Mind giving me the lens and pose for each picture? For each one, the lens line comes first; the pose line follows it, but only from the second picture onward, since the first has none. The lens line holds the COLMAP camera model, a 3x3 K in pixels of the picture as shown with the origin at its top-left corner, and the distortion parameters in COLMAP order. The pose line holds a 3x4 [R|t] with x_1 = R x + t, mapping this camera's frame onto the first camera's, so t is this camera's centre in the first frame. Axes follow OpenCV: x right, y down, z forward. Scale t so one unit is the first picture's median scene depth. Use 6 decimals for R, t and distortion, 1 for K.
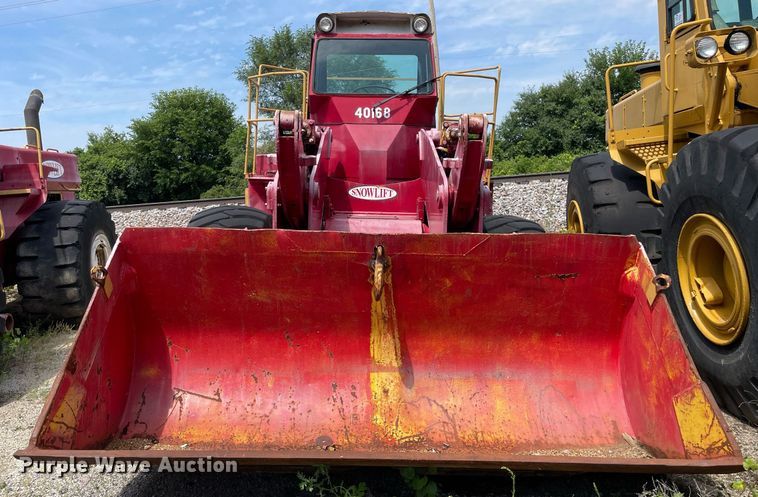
lens RADIAL K [[626.1, 0, 363.7], [0, 626.1, 216.4], [0, 0, 1]] dist [0.088312, -0.132632]
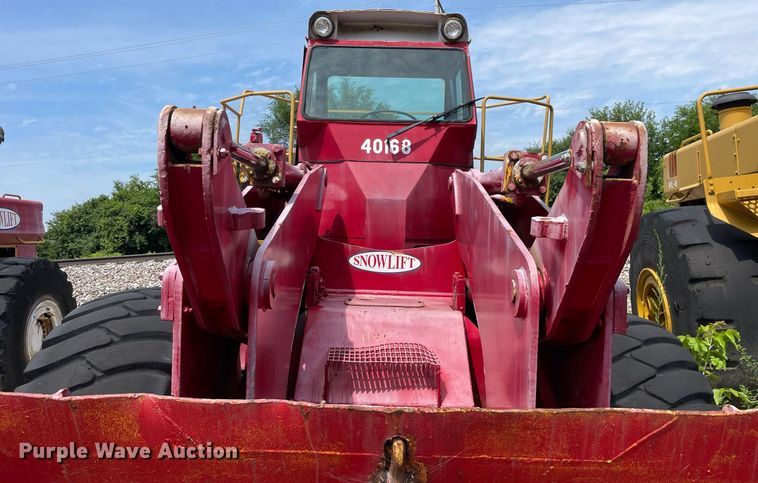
lens RADIAL K [[565.7, 0, 381.0], [0, 565.7, 218.8], [0, 0, 1]] dist [-0.024364, -0.001539]
pose [[0.999927, 0.011217, 0.004390, 0.008033], [-0.010876, 0.997407, -0.071142, -0.046859], [-0.005177, 0.071089, 0.997457, 0.450314]]
